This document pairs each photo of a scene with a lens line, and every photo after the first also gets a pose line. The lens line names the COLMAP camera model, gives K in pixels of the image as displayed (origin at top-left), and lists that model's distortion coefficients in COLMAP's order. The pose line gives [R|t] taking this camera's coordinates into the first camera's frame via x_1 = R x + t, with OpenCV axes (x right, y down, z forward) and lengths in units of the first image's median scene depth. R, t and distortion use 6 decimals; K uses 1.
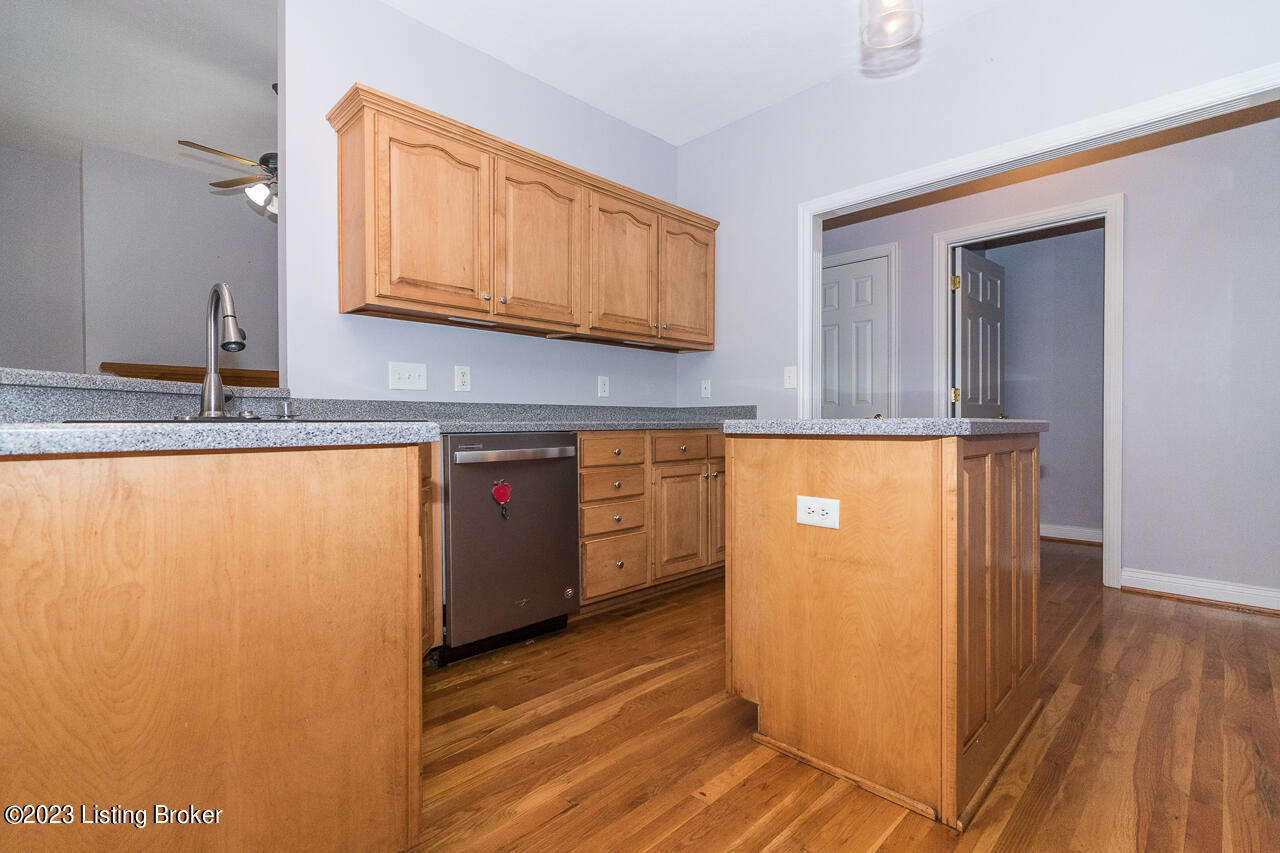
lens RADIAL K [[584.9, 0, 642.9], [0, 584.9, 428.1], [0, 0, 1]] dist [0.004399, 0.000119]
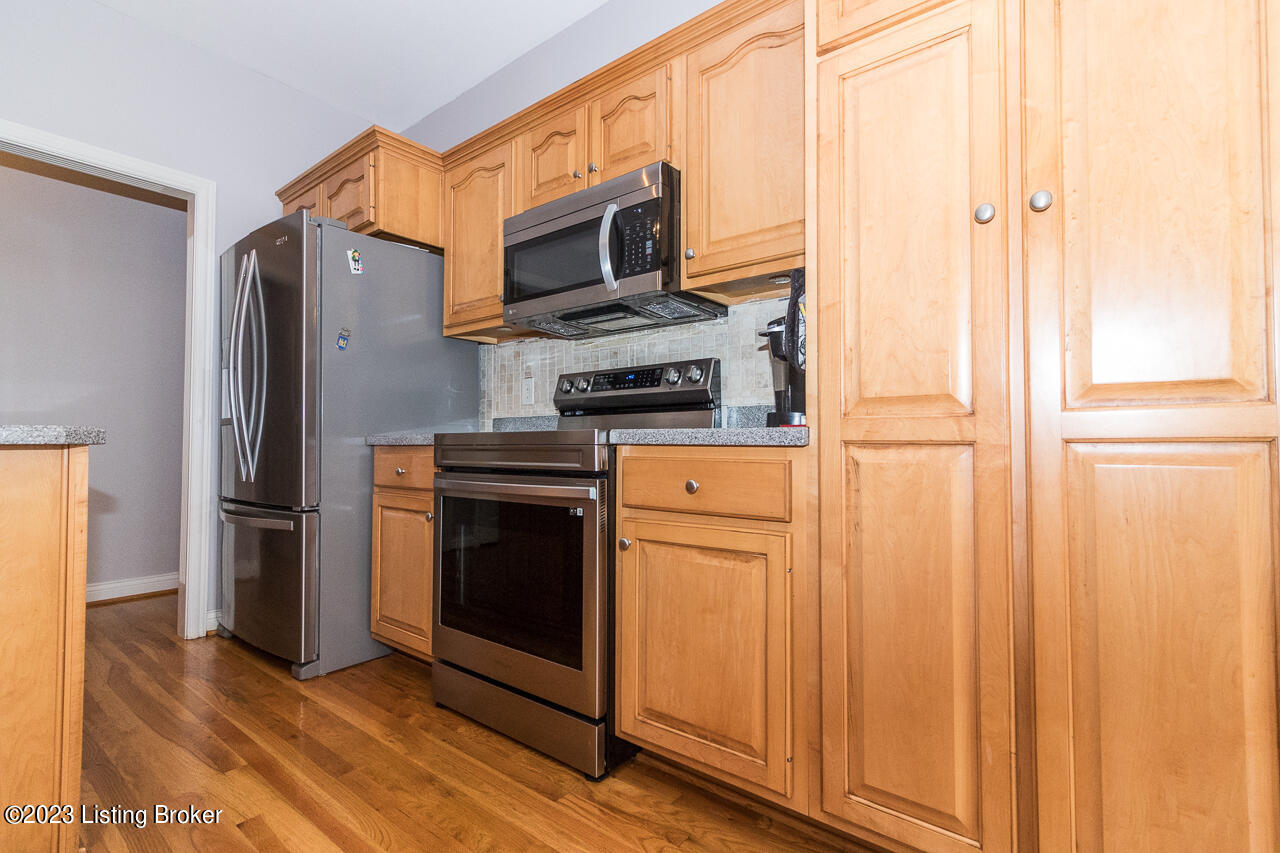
lens RADIAL K [[584.9, 0, 633.4], [0, 584.9, 429.8], [0, 0, 1]] dist [0.004399, 0.000119]
pose [[-0.105524, 0.030286, 0.993955, -0.459832], [0.007770, 0.999531, -0.029631, 0.020740], [-0.994386, 0.004597, -0.105710, 0.175484]]
